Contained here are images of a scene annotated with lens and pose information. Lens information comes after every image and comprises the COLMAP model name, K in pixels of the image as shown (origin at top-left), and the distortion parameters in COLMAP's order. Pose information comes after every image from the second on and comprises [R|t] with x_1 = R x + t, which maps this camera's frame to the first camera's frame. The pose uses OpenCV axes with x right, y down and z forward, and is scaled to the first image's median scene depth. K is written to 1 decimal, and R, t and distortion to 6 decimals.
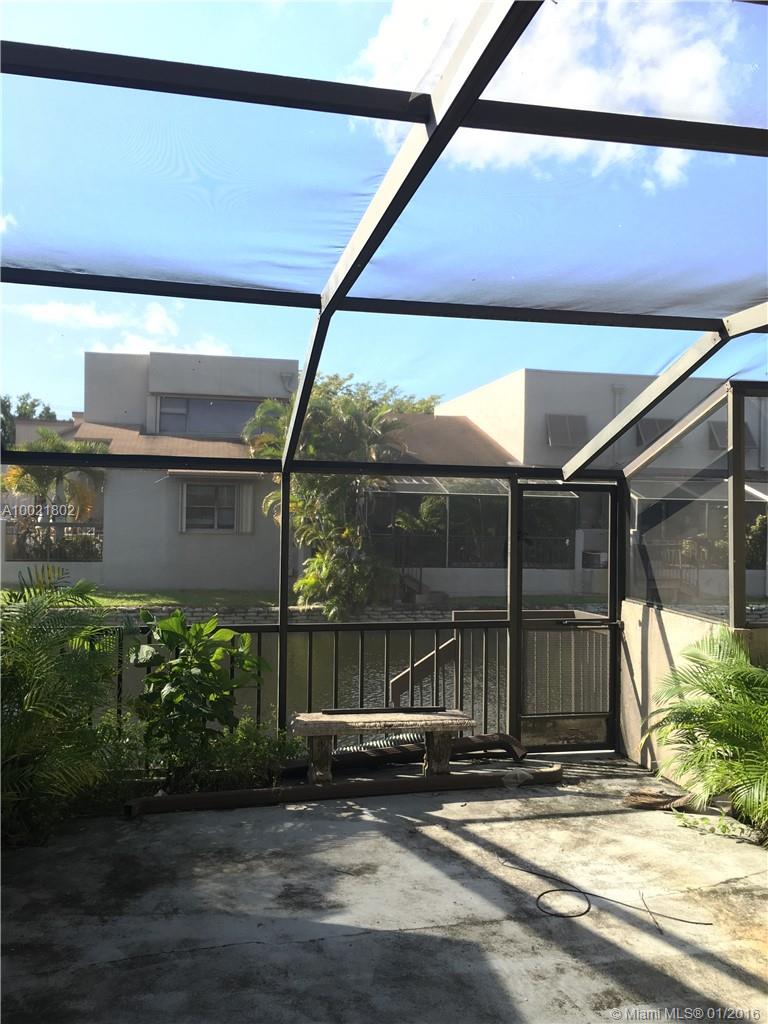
lens RADIAL K [[865.9, 0, 379.9], [0, 865.9, 509.1], [0, 0, 1]] dist [0.065613, -0.080074]
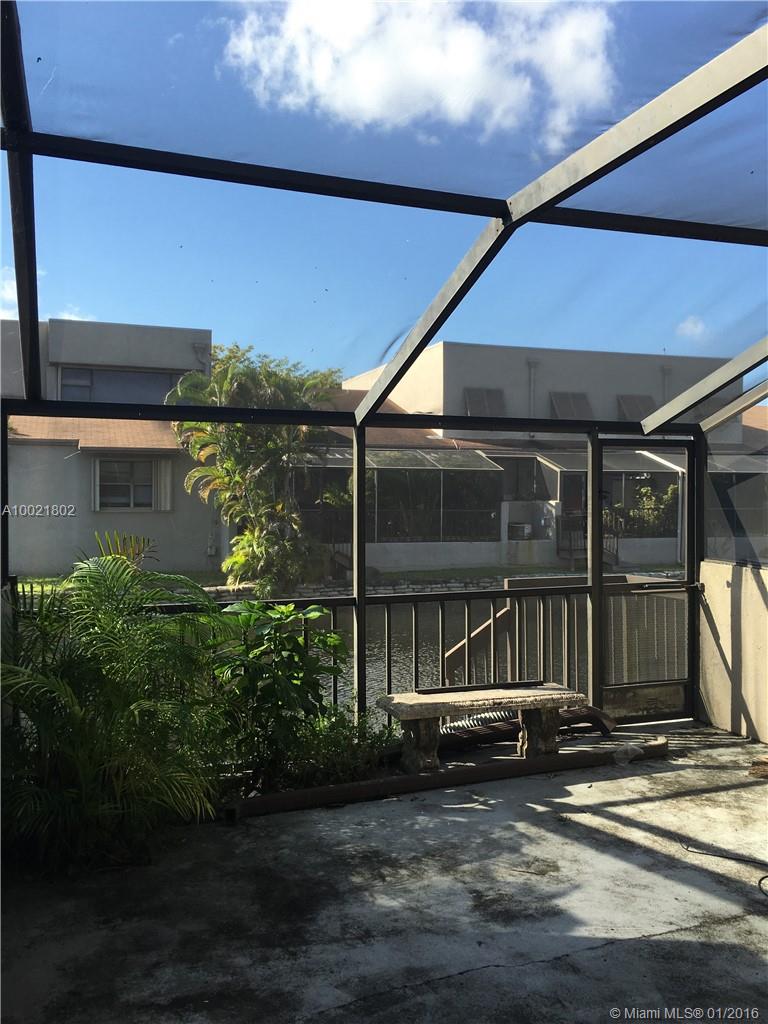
lens RADIAL K [[865.9, 0, 378.3], [0, 865.9, 504.9], [0, 0, 1]] dist [0.065613, -0.080074]
pose [[0.991019, -0.017281, 0.132601, -0.229112], [0.014699, 0.999683, 0.020432, 0.022052], [-0.132912, -0.018300, 0.990959, 0.122774]]
